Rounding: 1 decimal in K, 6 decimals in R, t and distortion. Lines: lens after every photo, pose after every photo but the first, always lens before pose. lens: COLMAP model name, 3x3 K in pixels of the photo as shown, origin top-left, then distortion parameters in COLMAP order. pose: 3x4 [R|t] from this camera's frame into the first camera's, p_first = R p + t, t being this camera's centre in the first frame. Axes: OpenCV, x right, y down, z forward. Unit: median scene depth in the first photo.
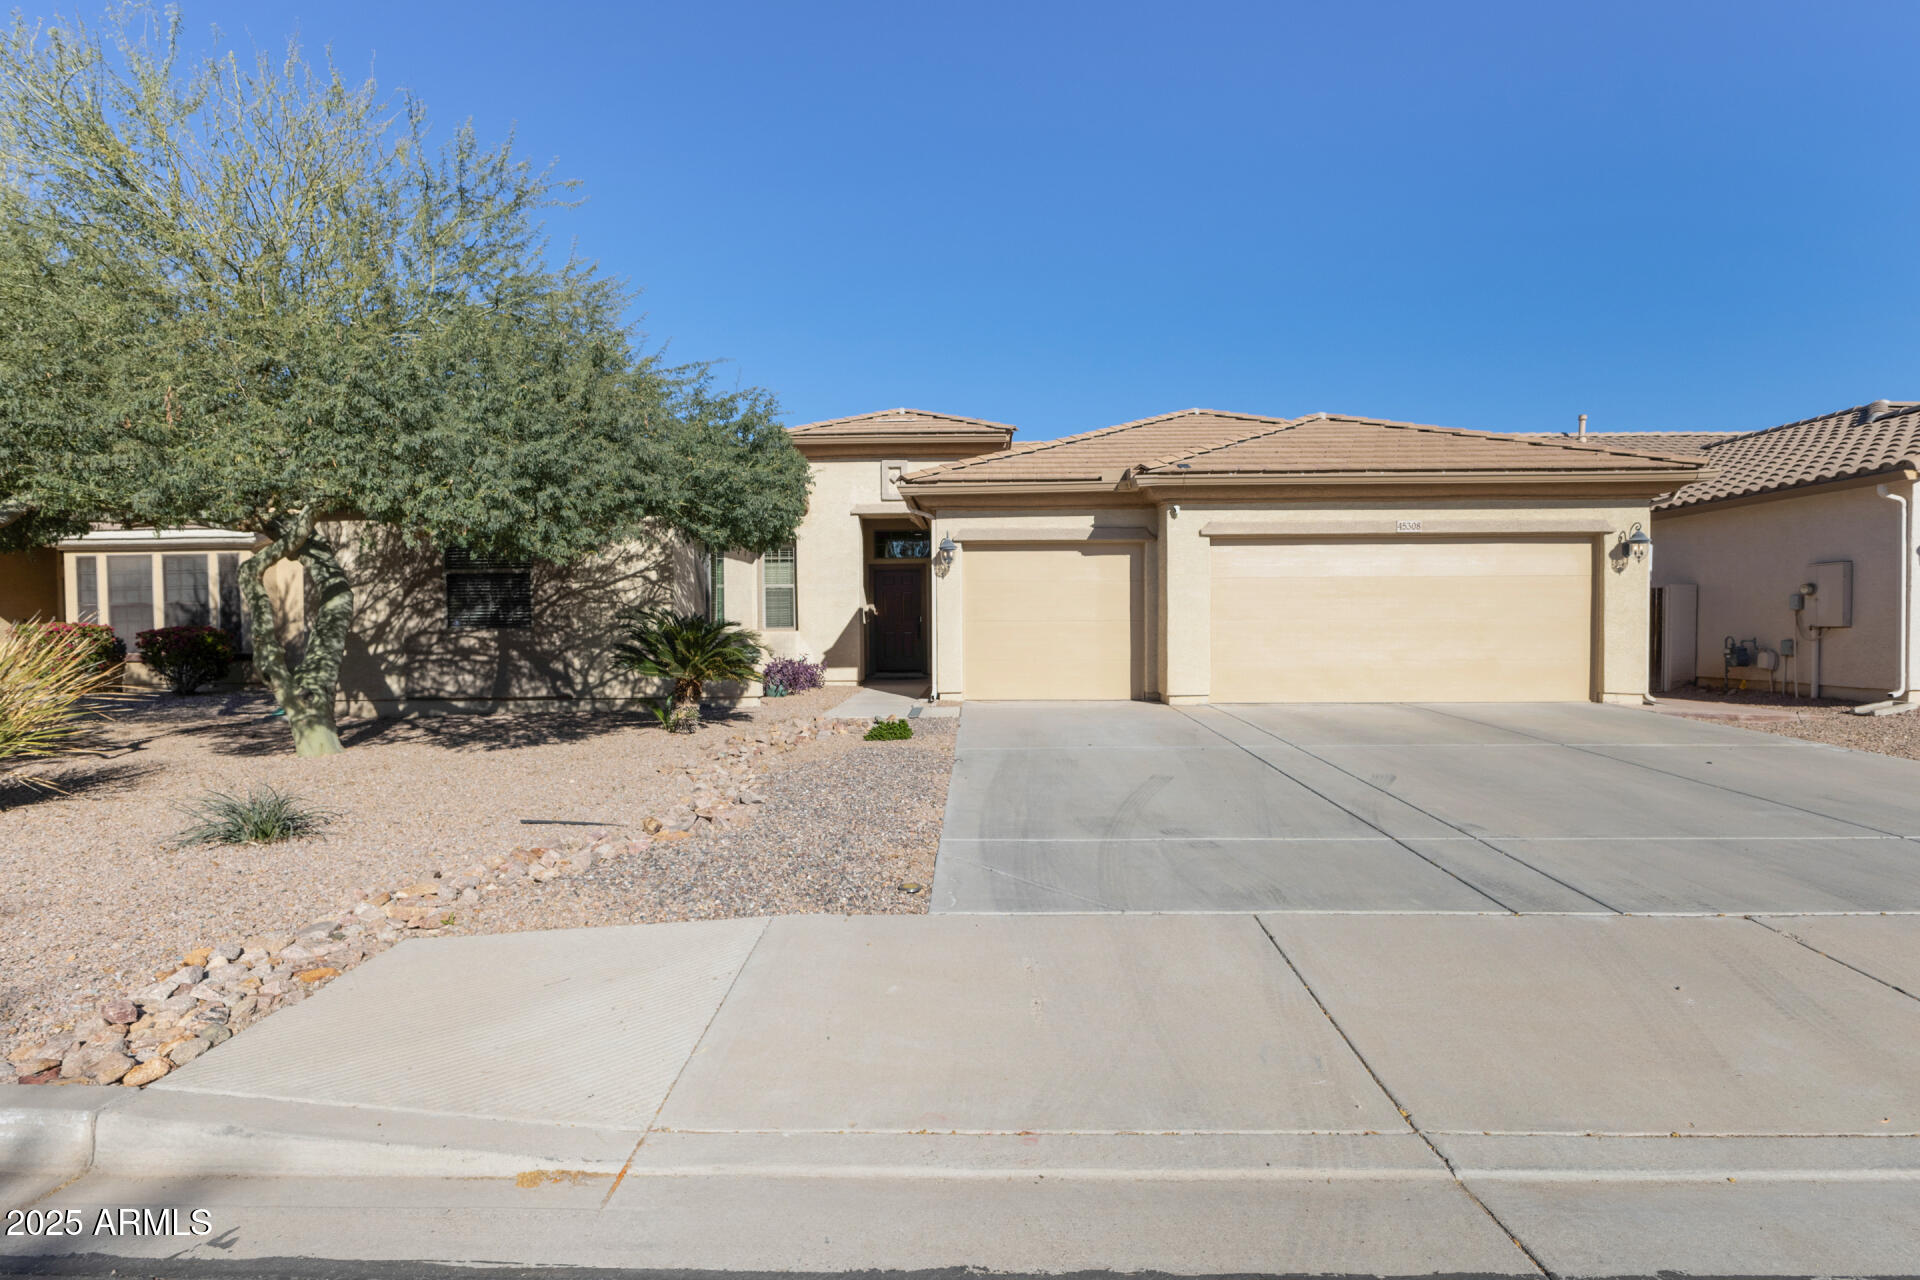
lens RADIAL K [[930.1, 0, 957.7], [0, 930.1, 637.0], [0, 0, 1]] dist [-0.011852, 0.000964]
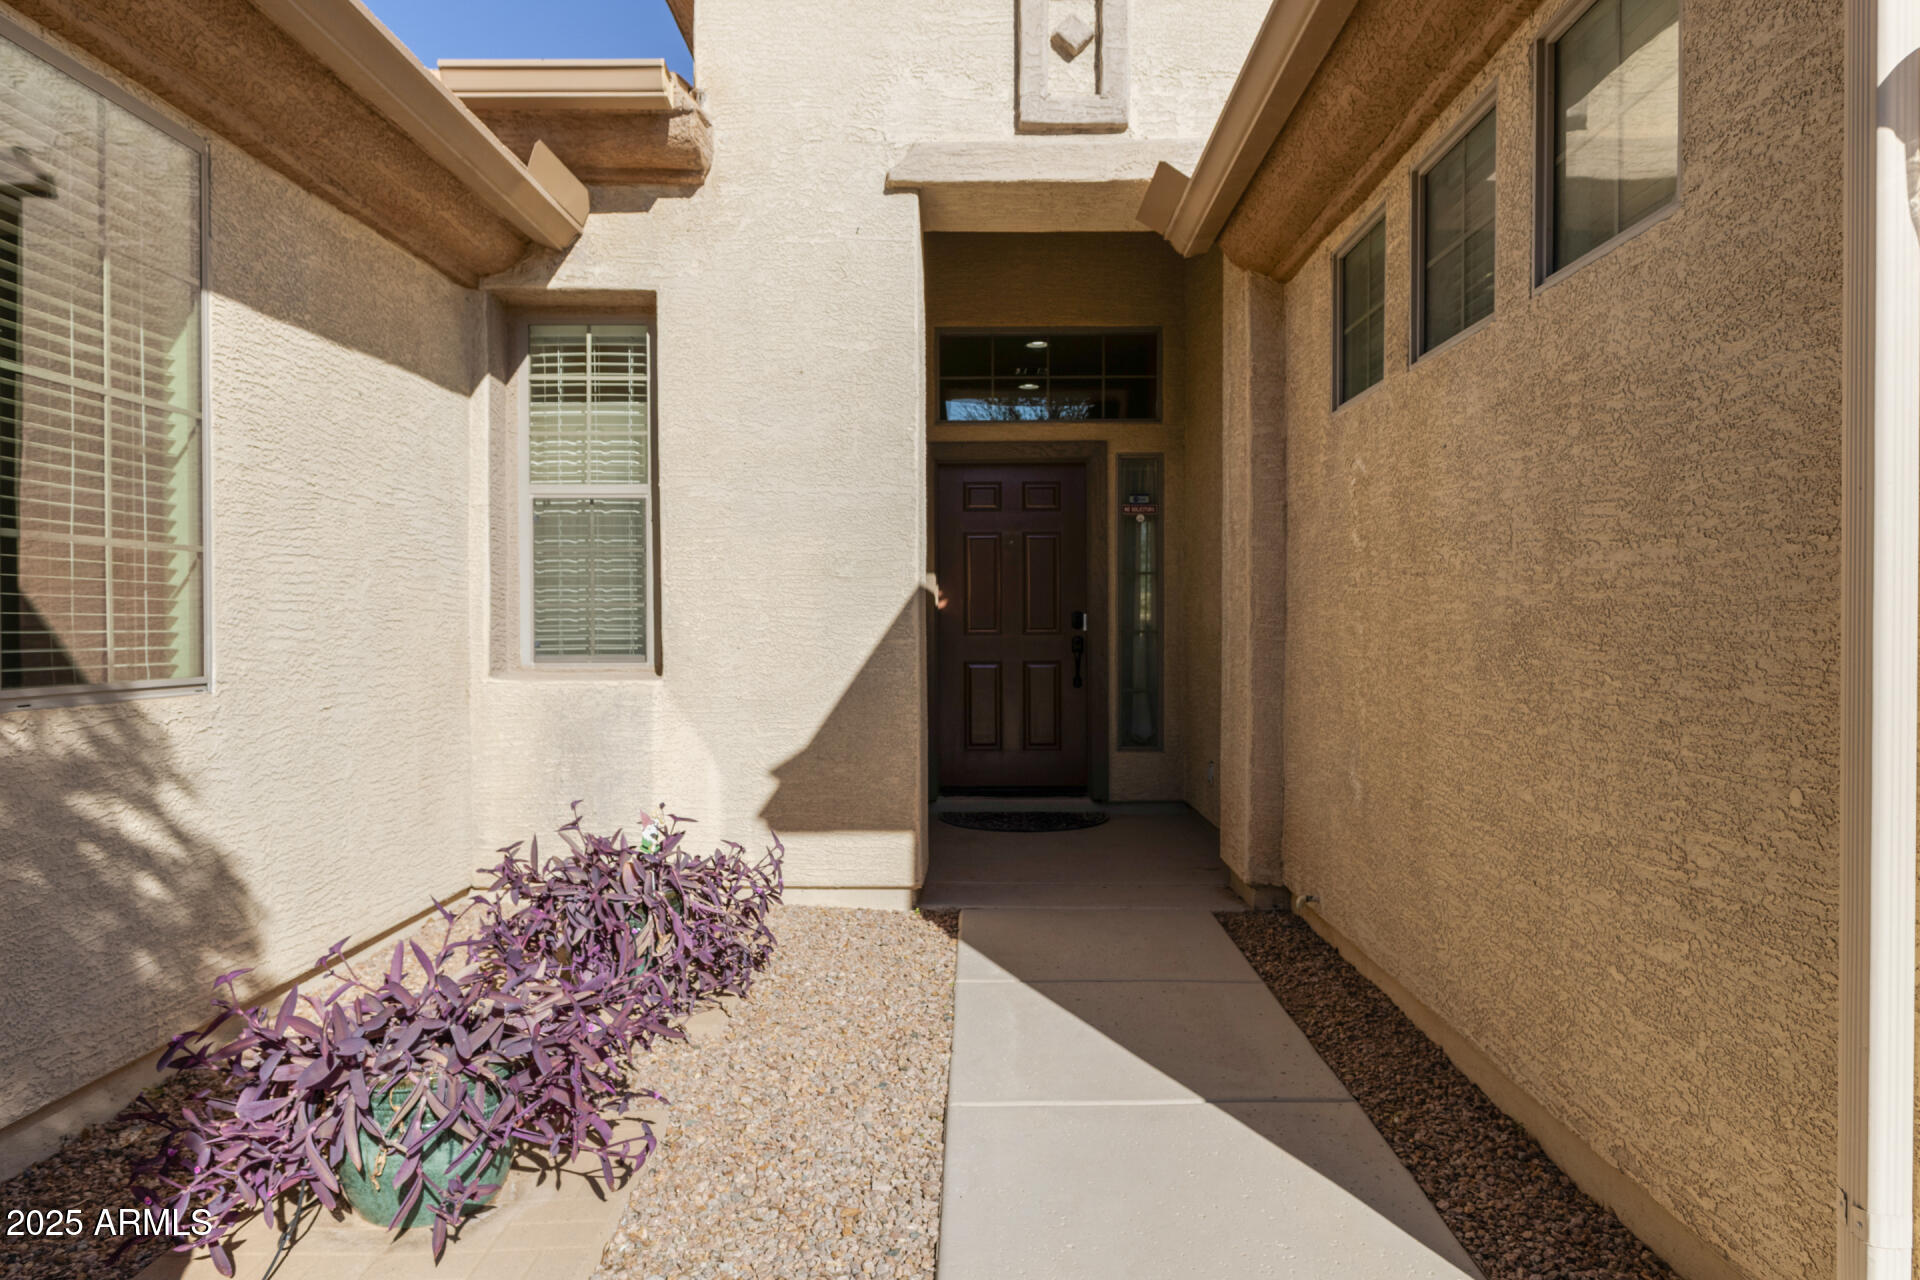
lens RADIAL K [[1210.1, 0, 966.8], [0, 1210.1, 640.9], [0, 0, 1]] dist [0.002331, 0.000119]
pose [[0.999679, 0.003883, 0.025032, -0.123232], [-0.003918, 0.999991, 0.001336, -0.020327], [-0.025026, -0.001434, 0.999686, 0.837453]]
